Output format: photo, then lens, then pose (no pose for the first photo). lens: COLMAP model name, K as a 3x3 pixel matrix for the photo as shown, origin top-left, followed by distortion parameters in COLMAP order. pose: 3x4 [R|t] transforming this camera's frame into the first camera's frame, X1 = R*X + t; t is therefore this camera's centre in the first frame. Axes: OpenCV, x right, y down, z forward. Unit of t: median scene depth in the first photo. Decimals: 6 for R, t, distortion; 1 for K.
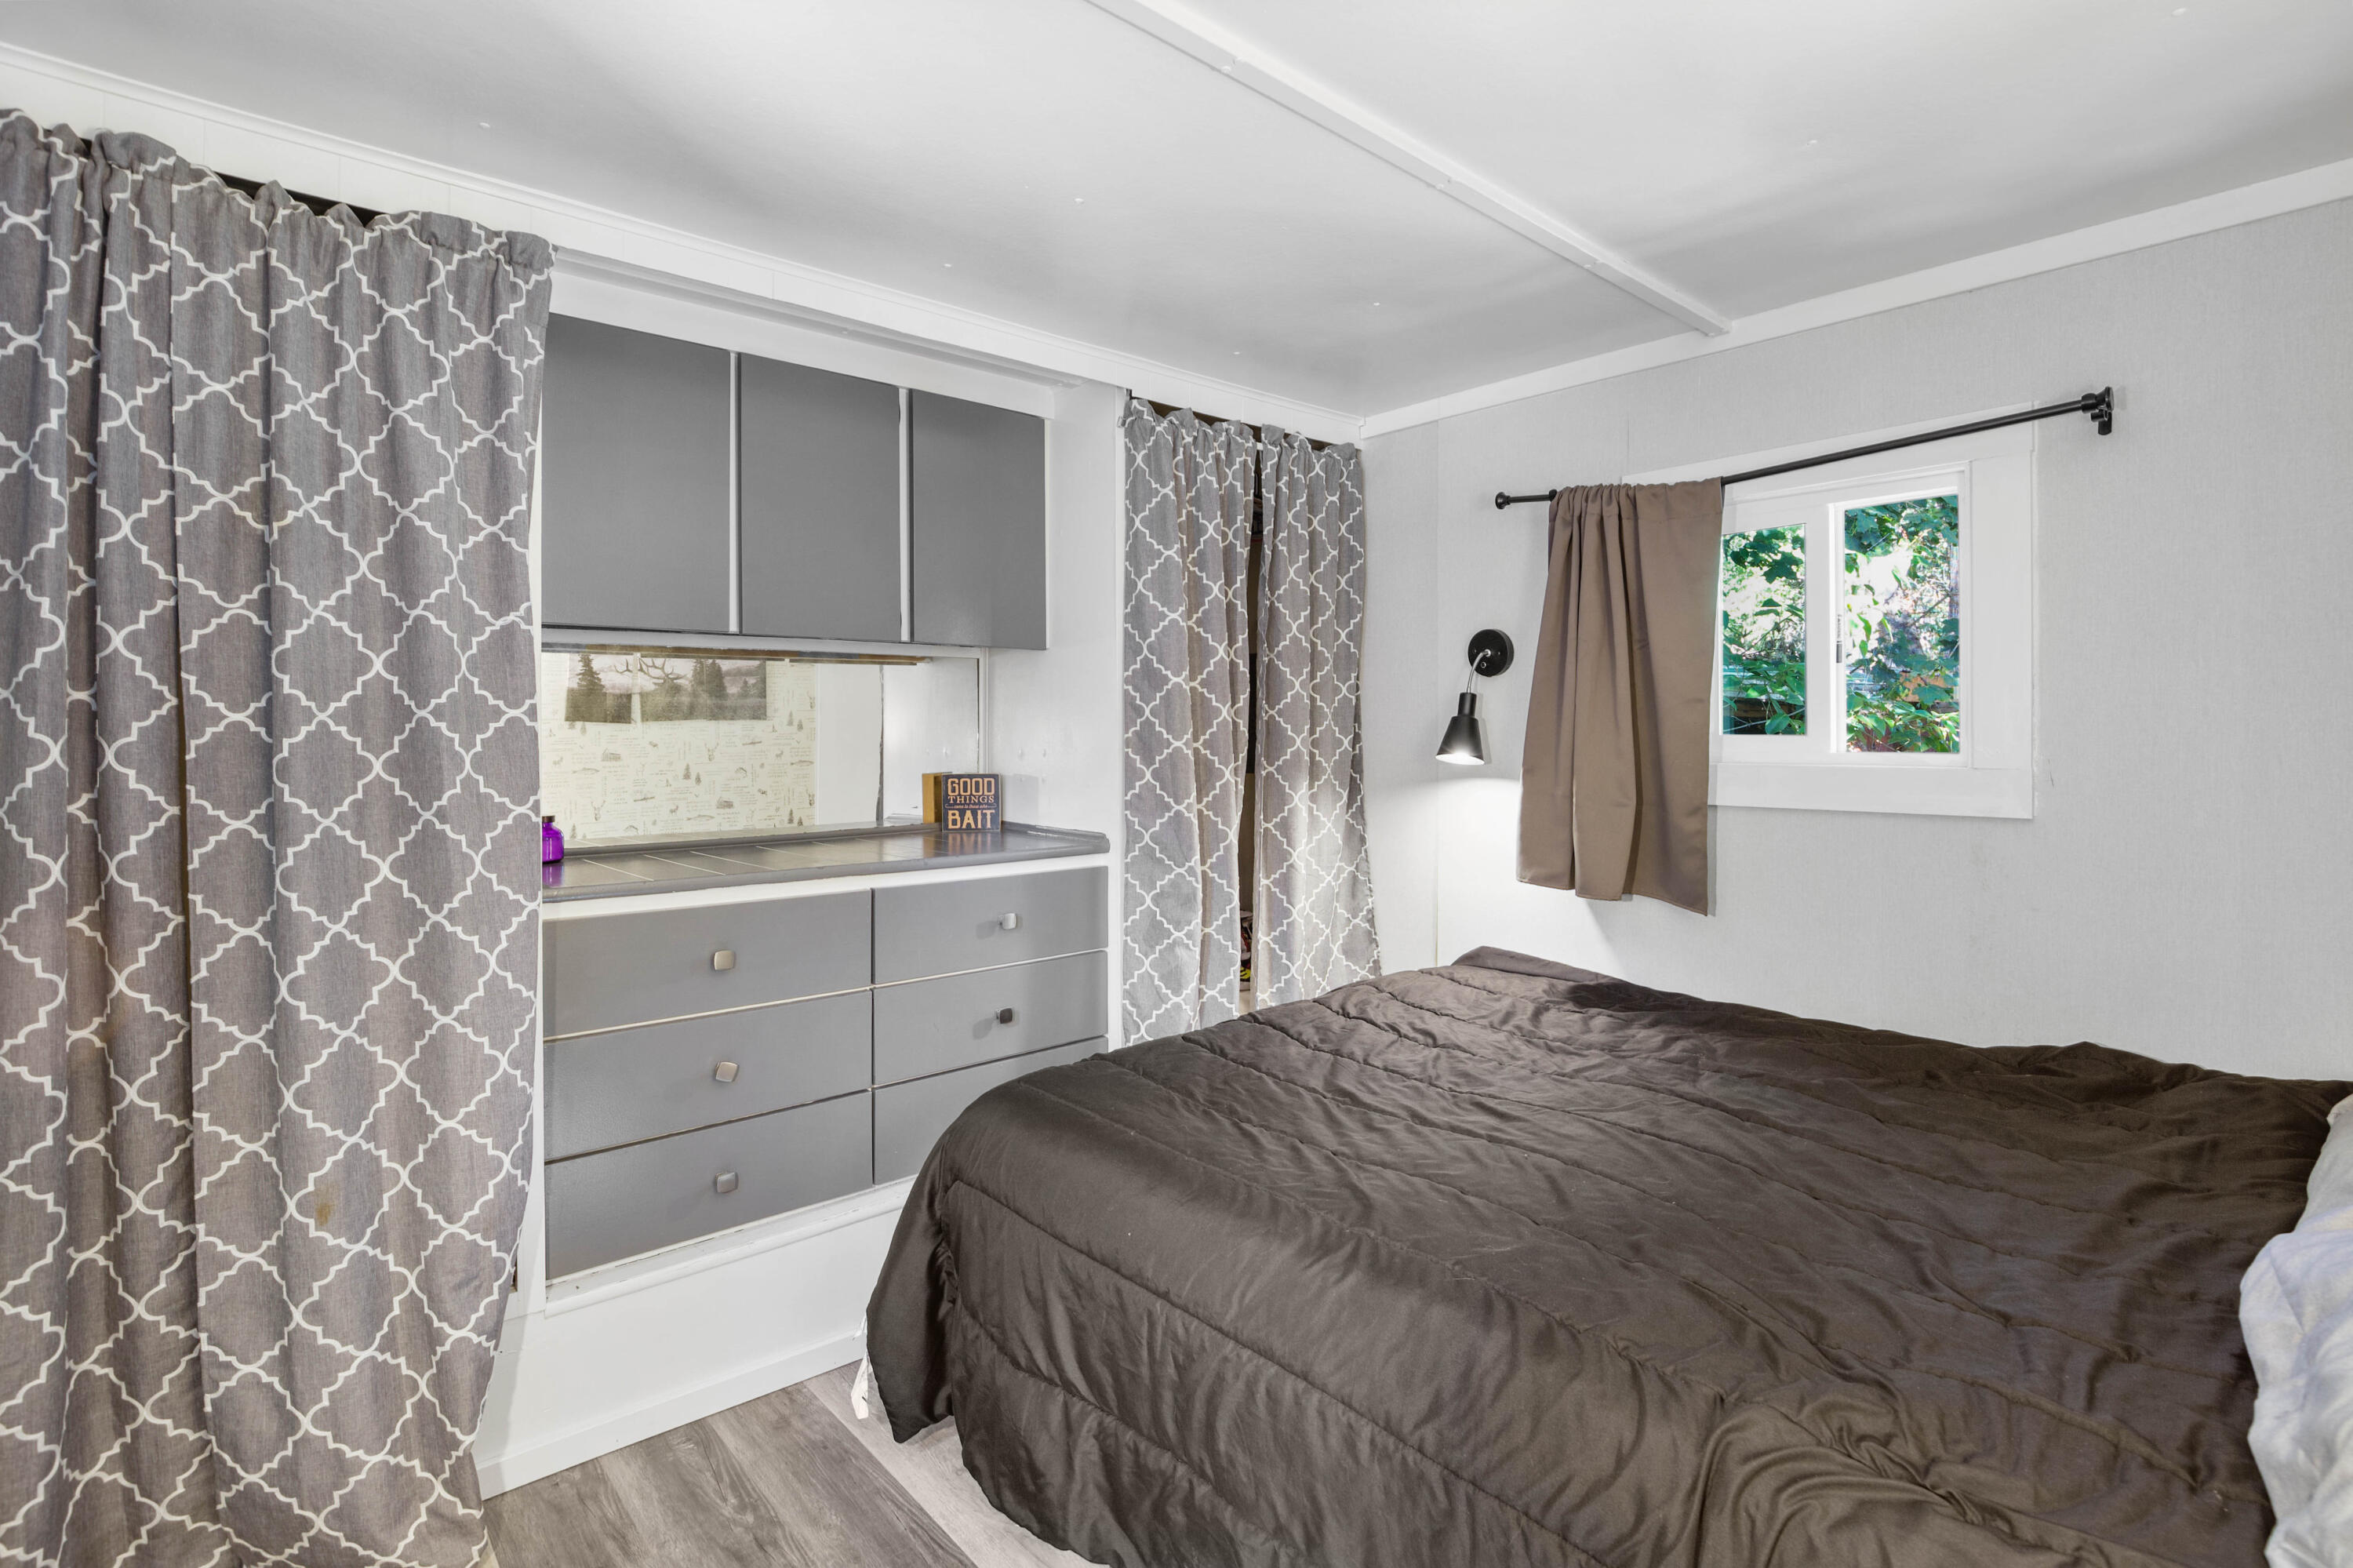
lens RADIAL K [[1121.3, 0, 1163.6], [0, 1121.3, 718.4], [0, 0, 1]] dist [-0.025724, -0.000006]
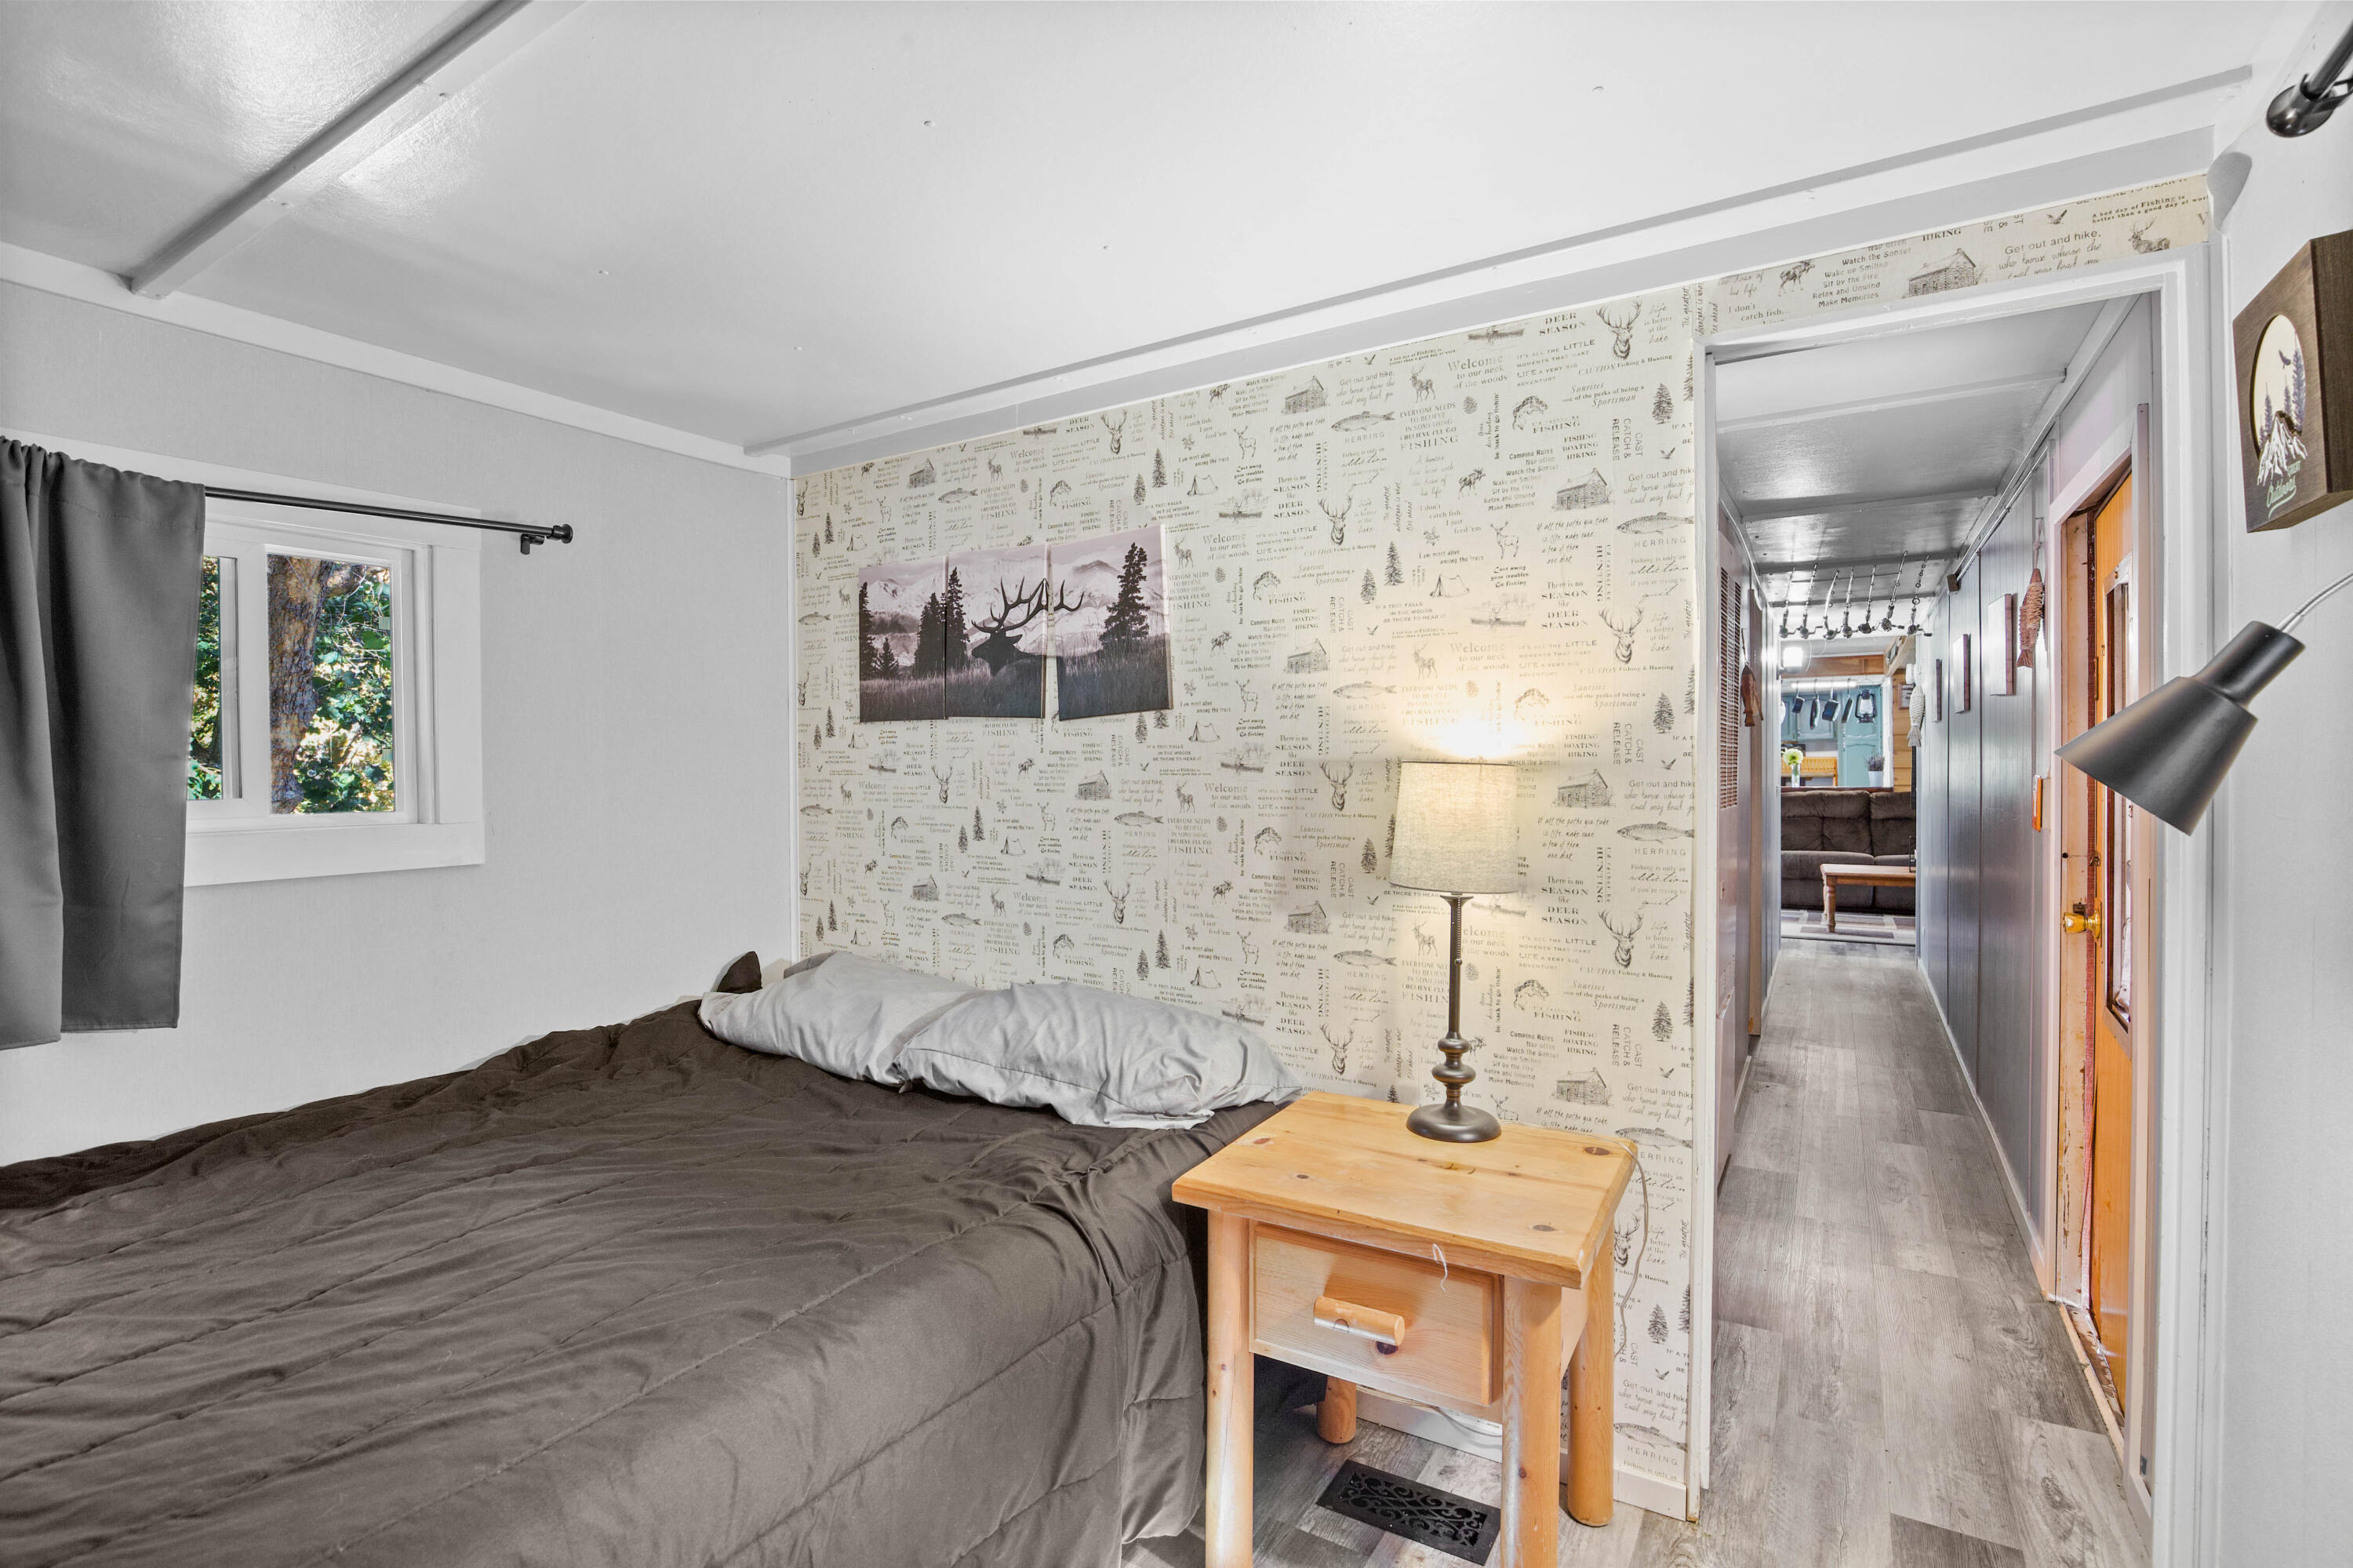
lens RADIAL K [[1082.2, 0, 1176.5], [0, 1082.2, 784.0], [0, 0, 1]] dist [-0.028571, -0.000009]
pose [[-0.306867, -0.011846, 0.951679, -0.539590], [-0.003331, 0.999930, 0.011373, -0.009853], [-0.951747, 0.000320, -0.306885, 0.650615]]
